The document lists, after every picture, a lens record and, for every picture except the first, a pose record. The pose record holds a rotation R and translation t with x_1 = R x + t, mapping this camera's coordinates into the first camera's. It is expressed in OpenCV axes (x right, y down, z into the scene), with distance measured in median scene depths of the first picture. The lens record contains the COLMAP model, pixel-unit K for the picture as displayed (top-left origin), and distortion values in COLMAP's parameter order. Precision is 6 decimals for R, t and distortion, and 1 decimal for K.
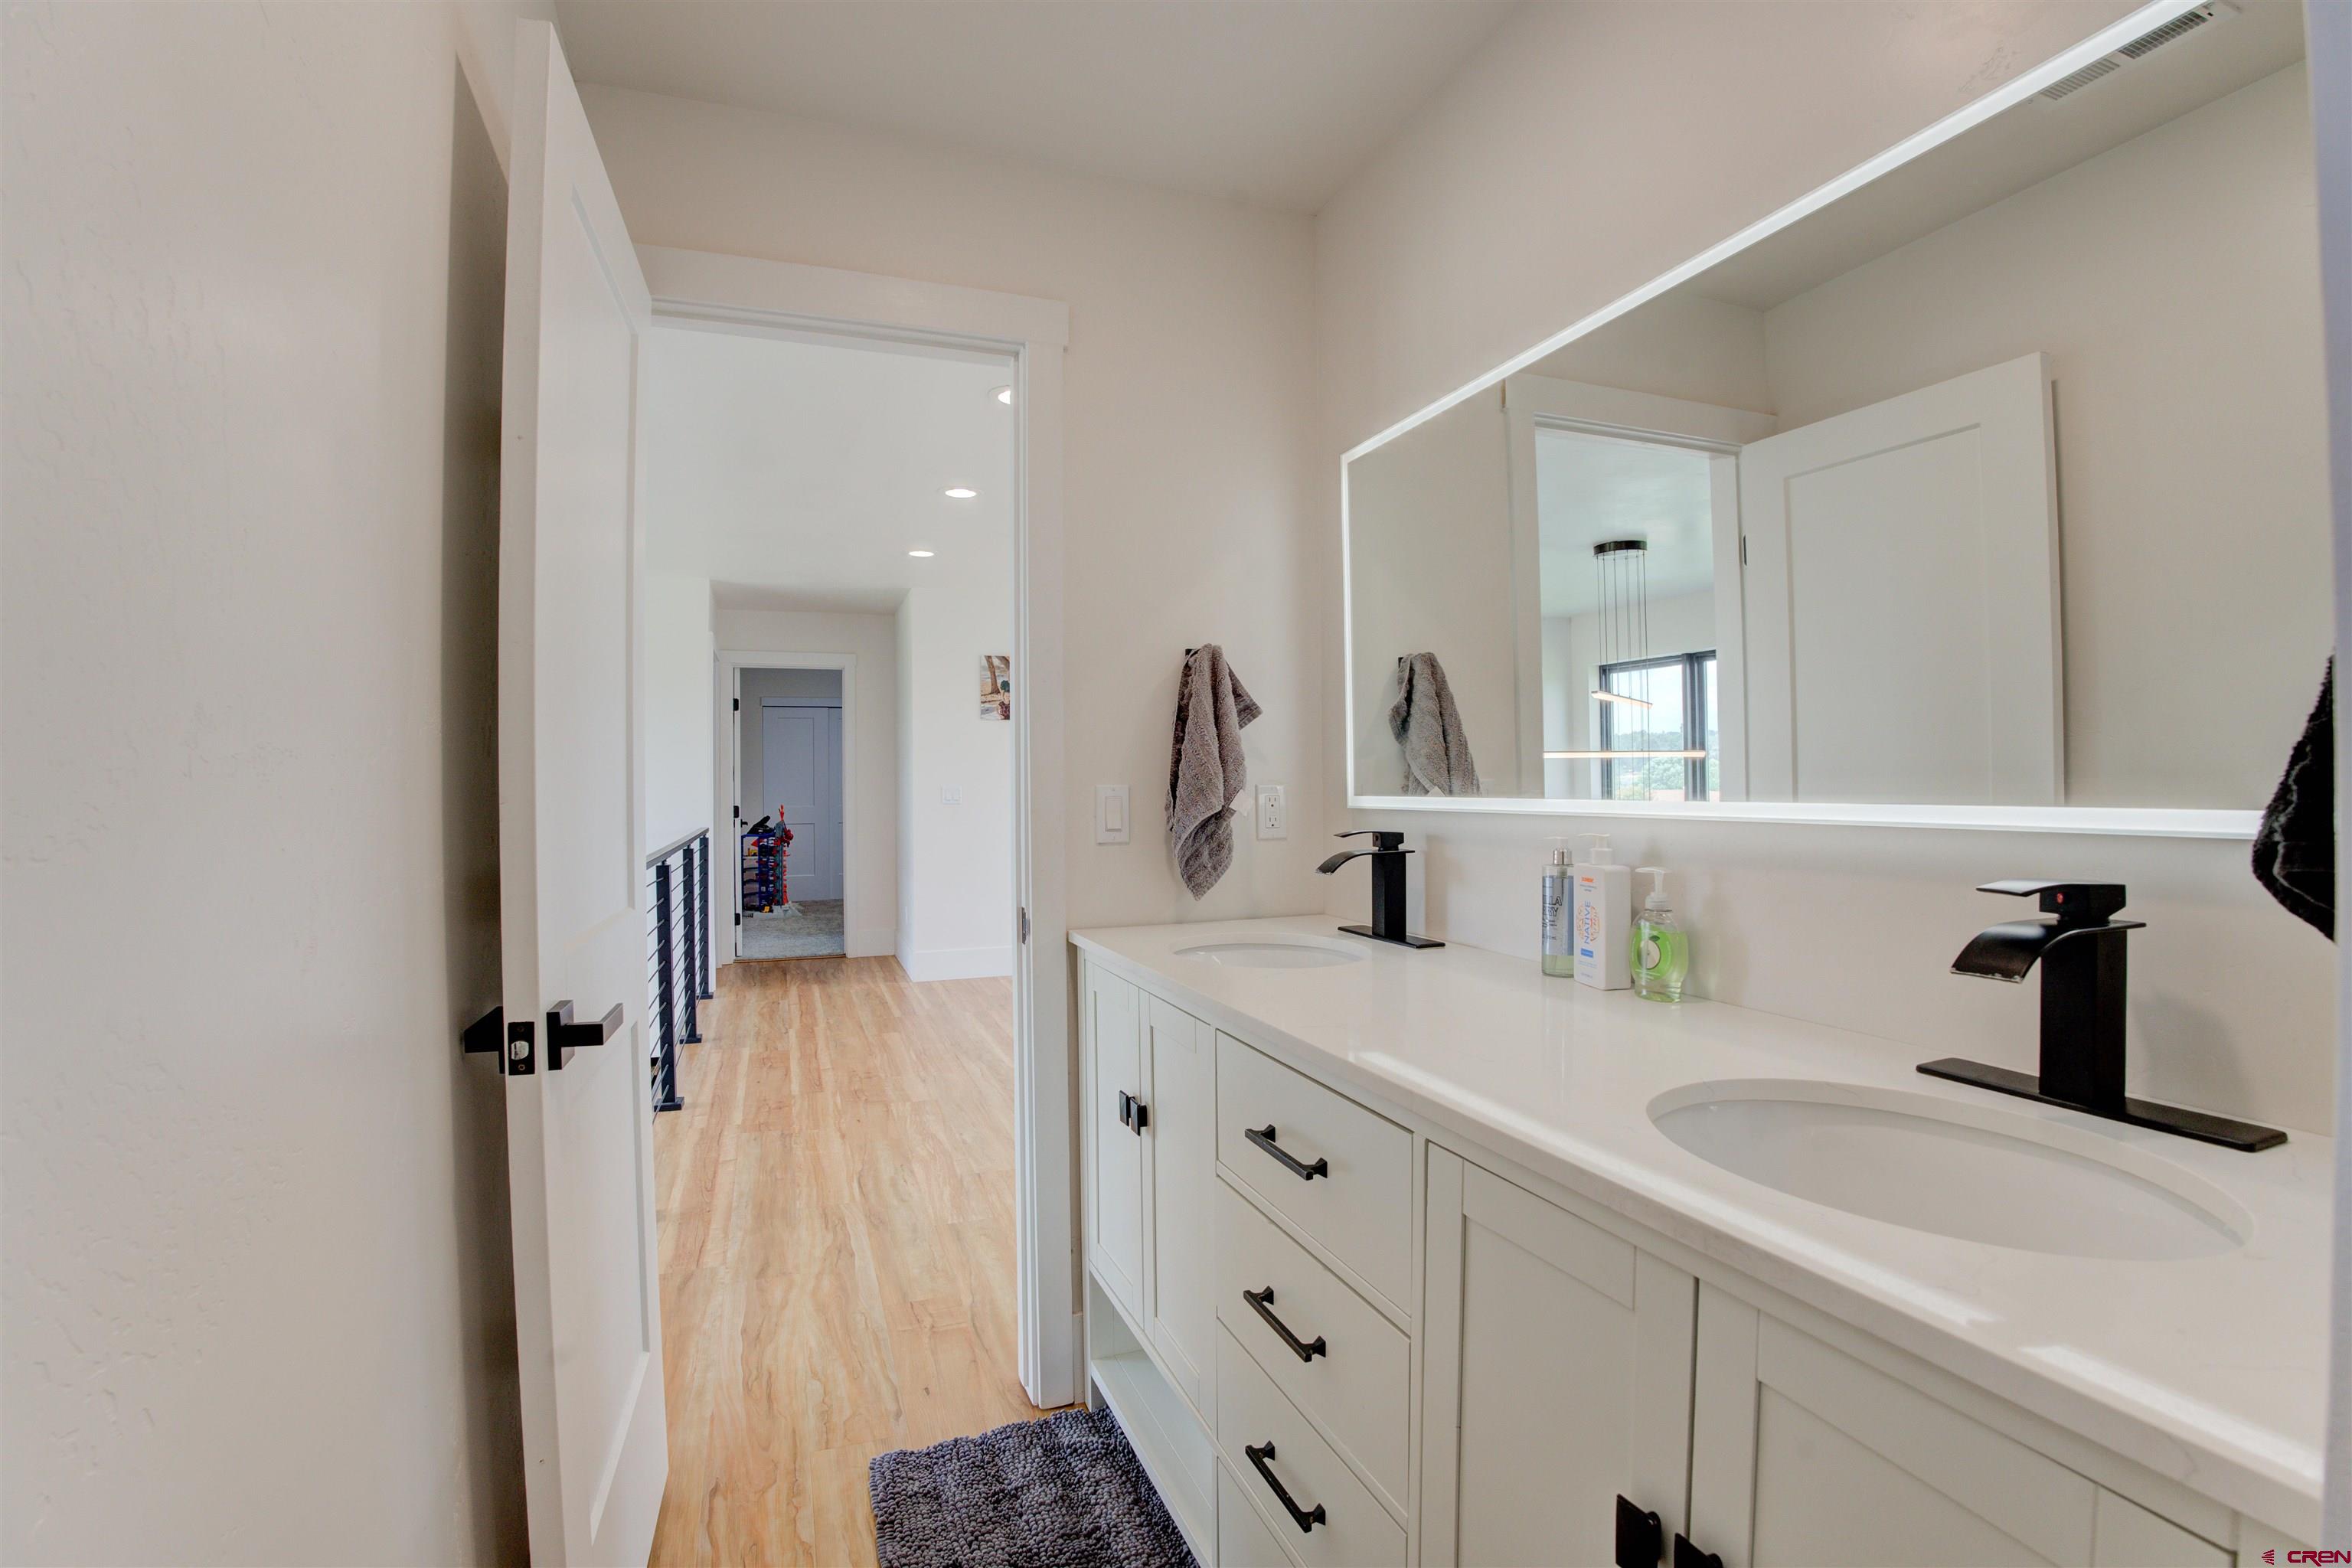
lens RADIAL K [[1077.8, 0, 1176.0], [0, 1077.8, 784.0], [0, 0, 1]] dist [-0.102975, 0.030665]
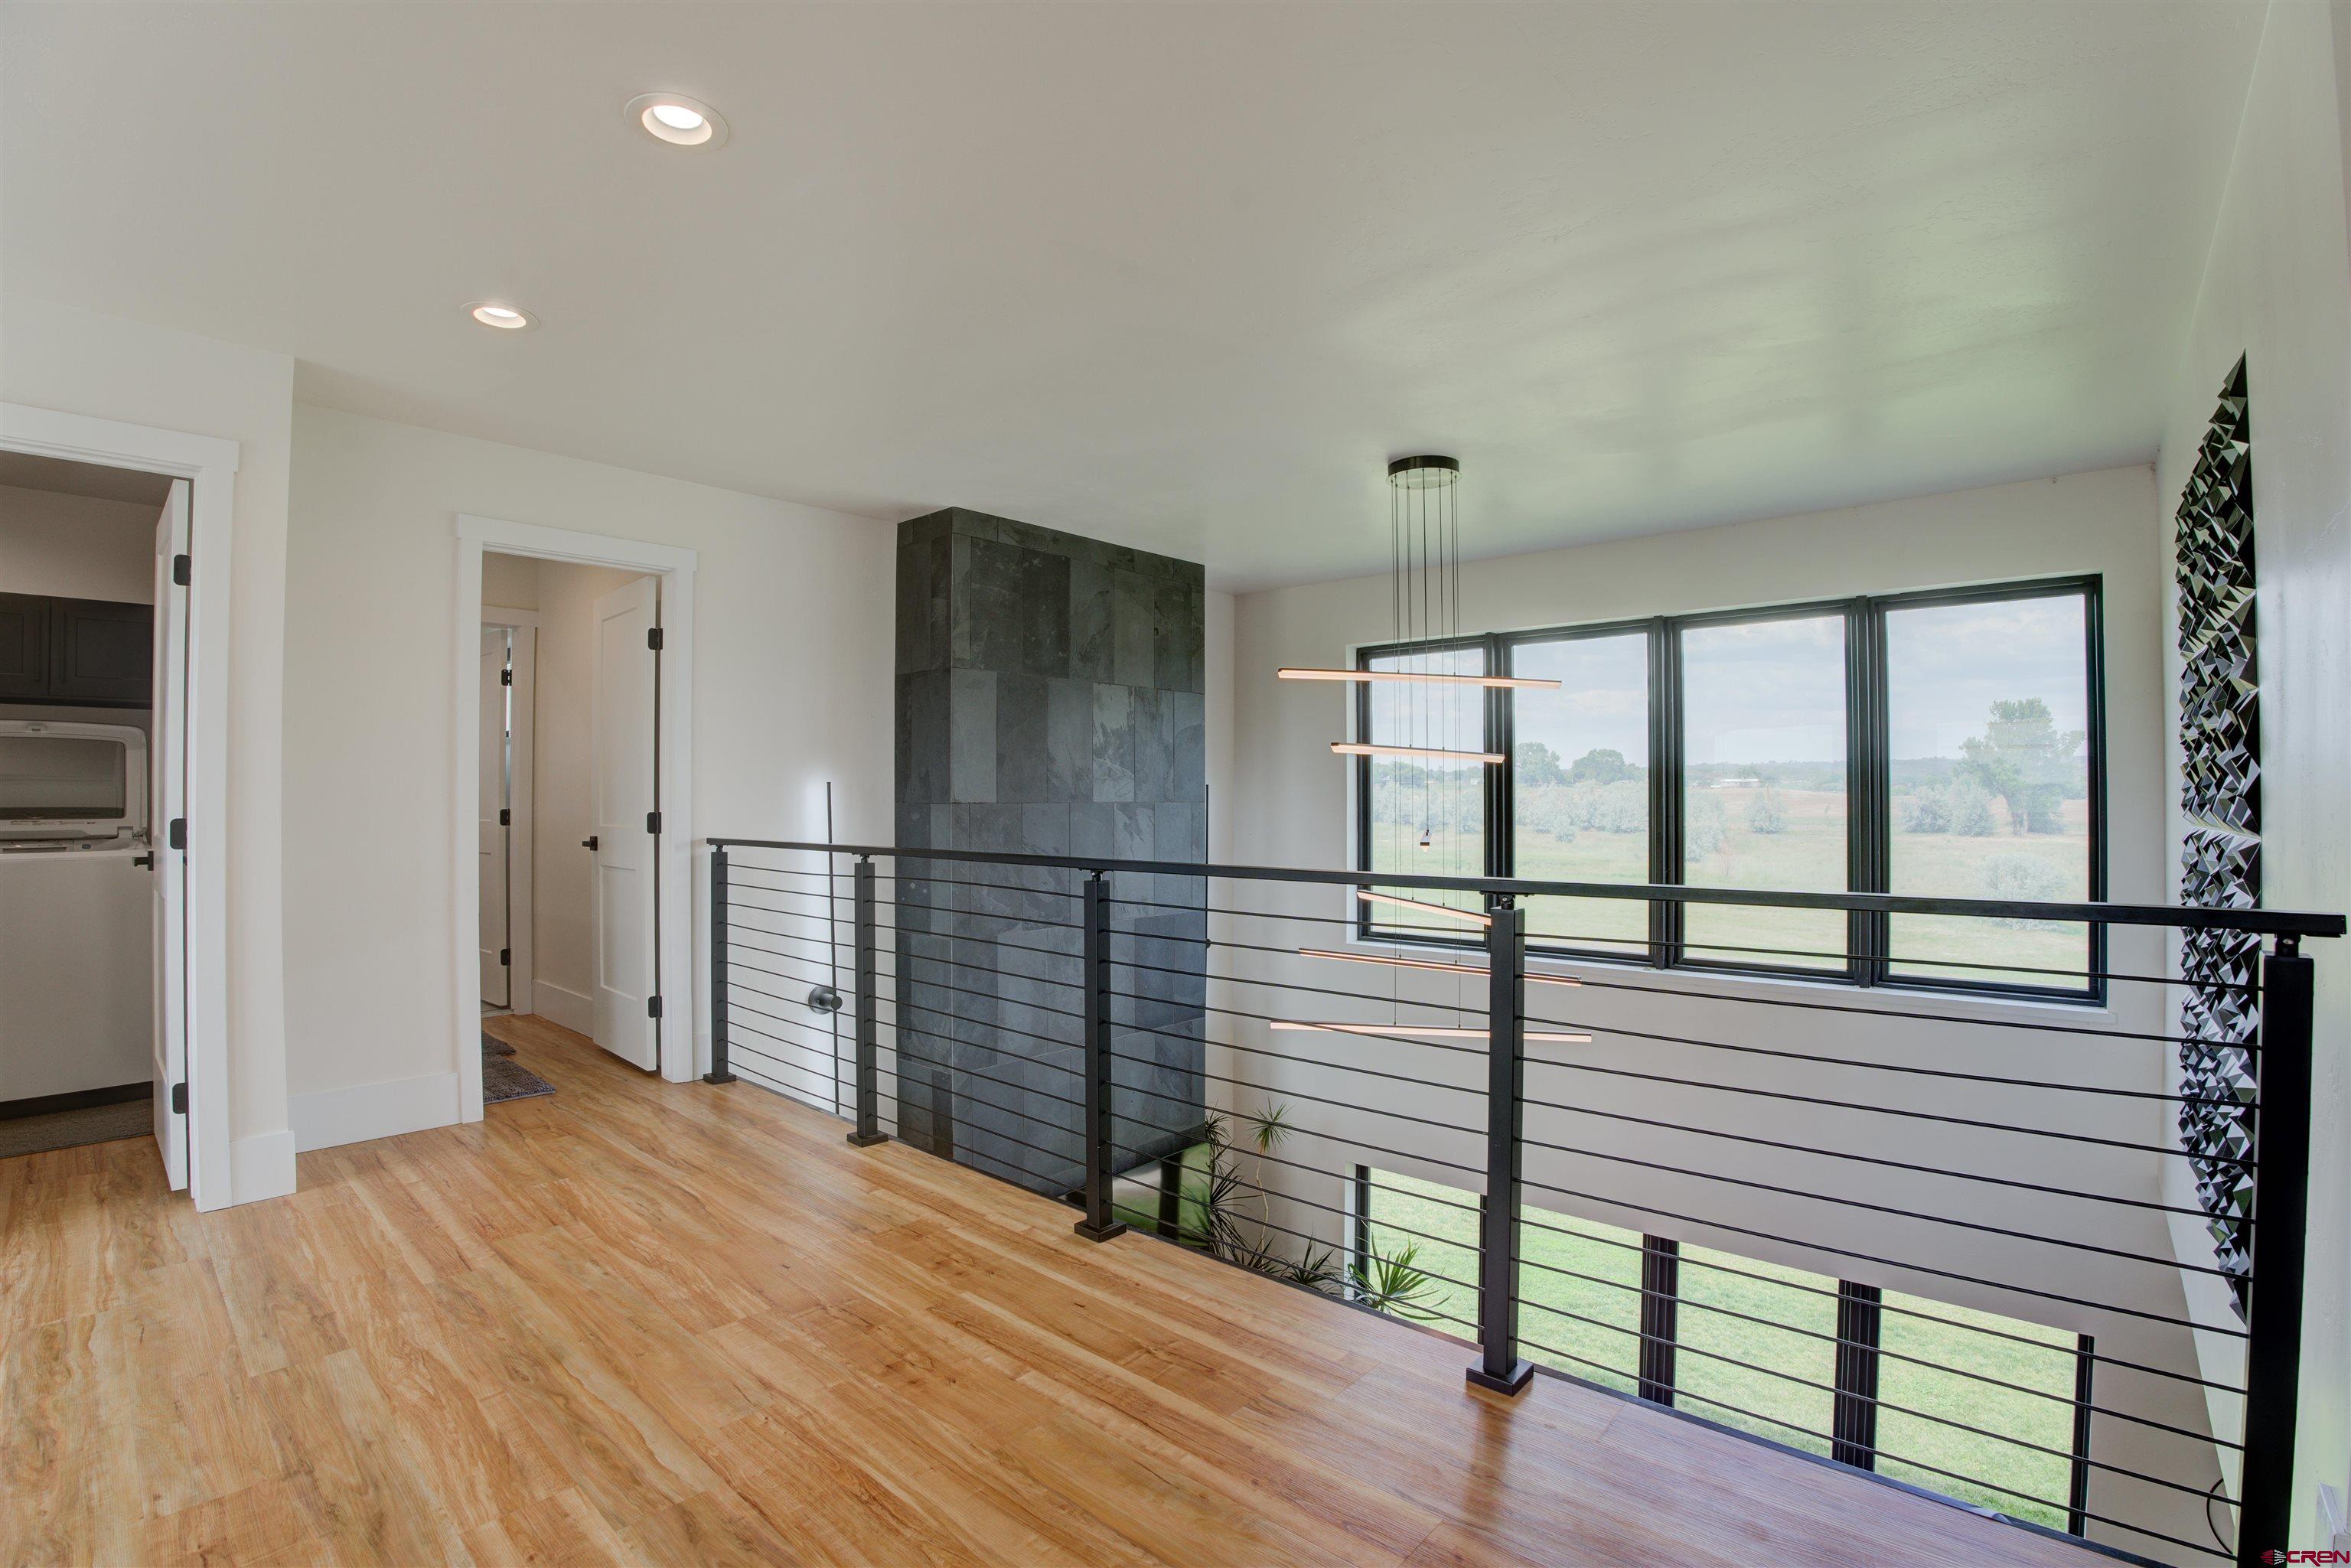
lens RADIAL K [[1077.3, 0, 1175.5], [0, 1077.3, 784.0], [0, 0, 1]] dist [-0.102975, 0.030665]
pose [[-0.886758, 0.006354, -0.462190, -0.232718], [0.011114, 0.999910, -0.007576, 0.022738], [0.462100, -0.011855, -0.886749, 1.834030]]
